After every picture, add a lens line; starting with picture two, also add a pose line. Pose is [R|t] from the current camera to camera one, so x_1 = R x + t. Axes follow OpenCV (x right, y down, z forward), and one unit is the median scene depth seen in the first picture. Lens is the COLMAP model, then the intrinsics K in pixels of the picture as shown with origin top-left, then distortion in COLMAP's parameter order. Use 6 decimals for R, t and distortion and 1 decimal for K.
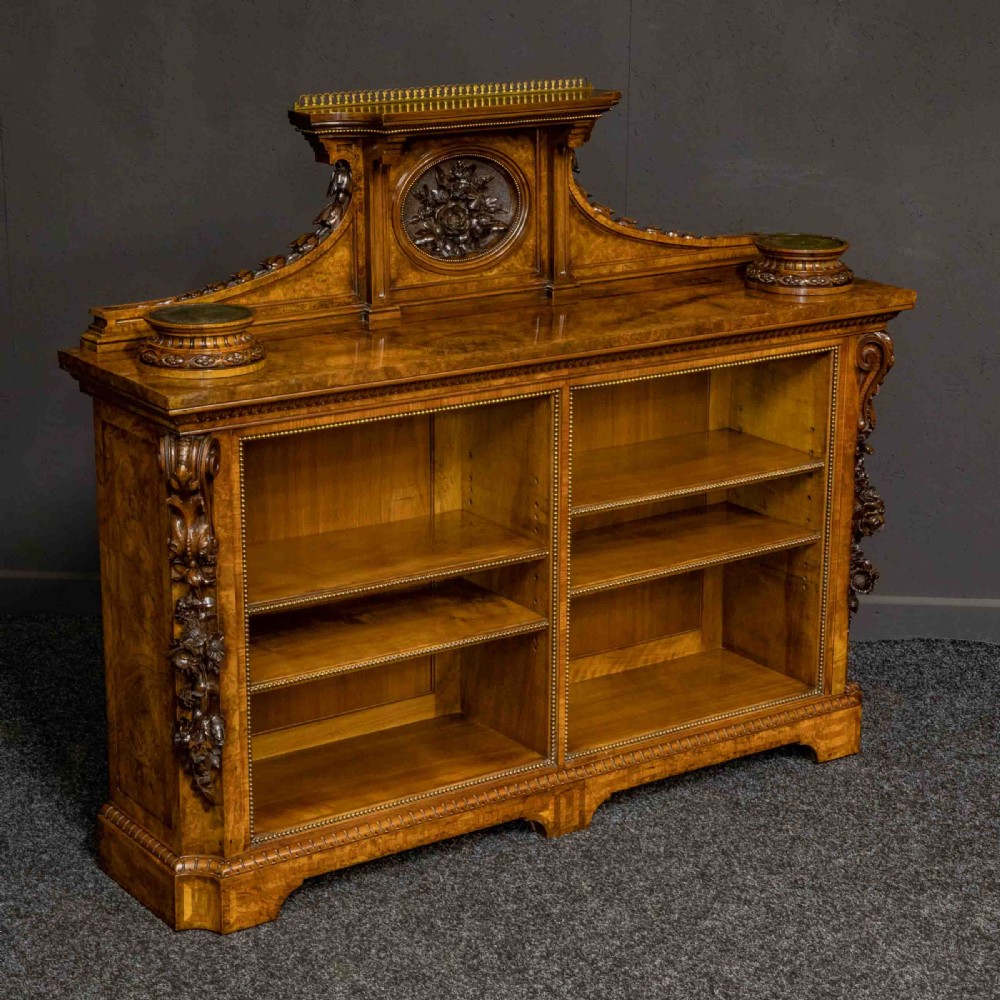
lens RADIAL K [[2328.6, 0, 498.6], [0, 2328.6, 454.0], [0, 0, 1]] dist [0.046222, 0.025162]
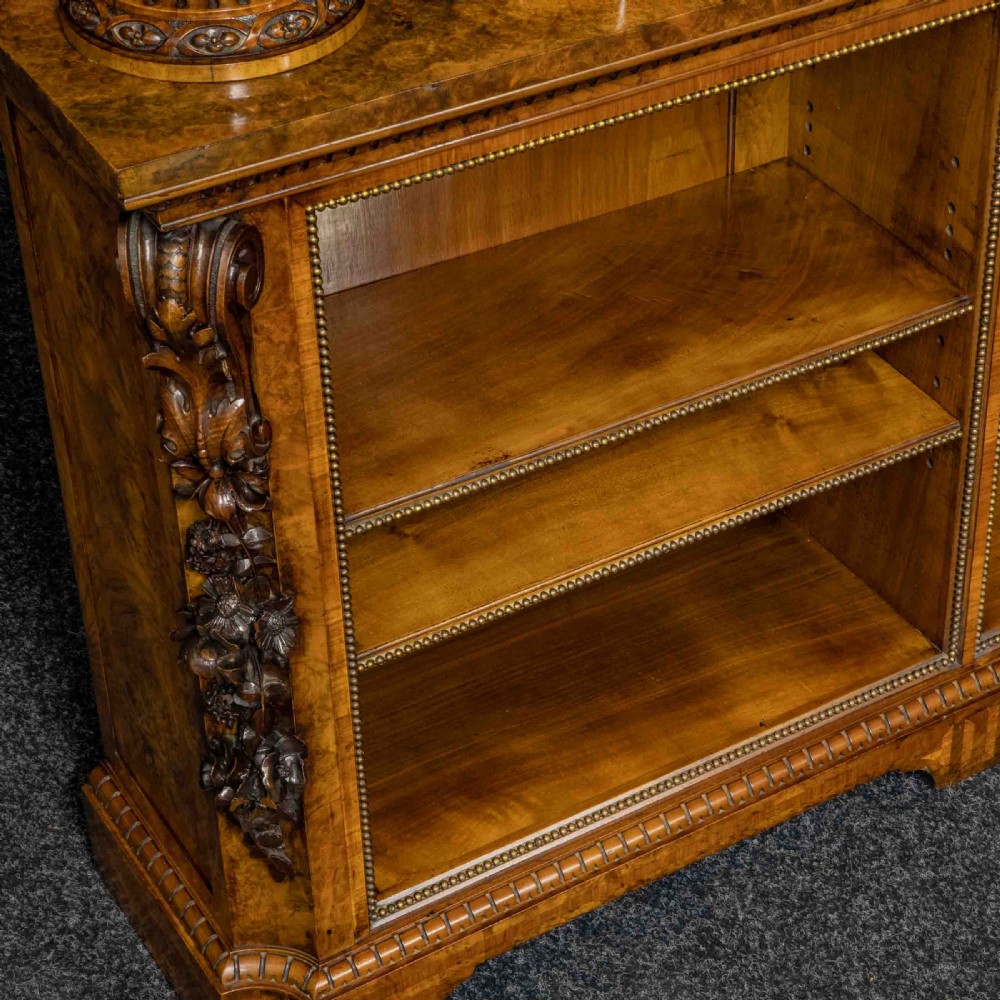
lens RADIAL K [[2597.7, 0, 658.1], [0, 2597.7, 450.4], [0, 0, 1]] dist [0.055487, 0.629988]
pose [[0.999444, 0.021143, -0.025767, -0.029624], [-0.010346, 0.931662, 0.363180, -0.126690], [0.031685, -0.362712, 0.931363, 0.483411]]
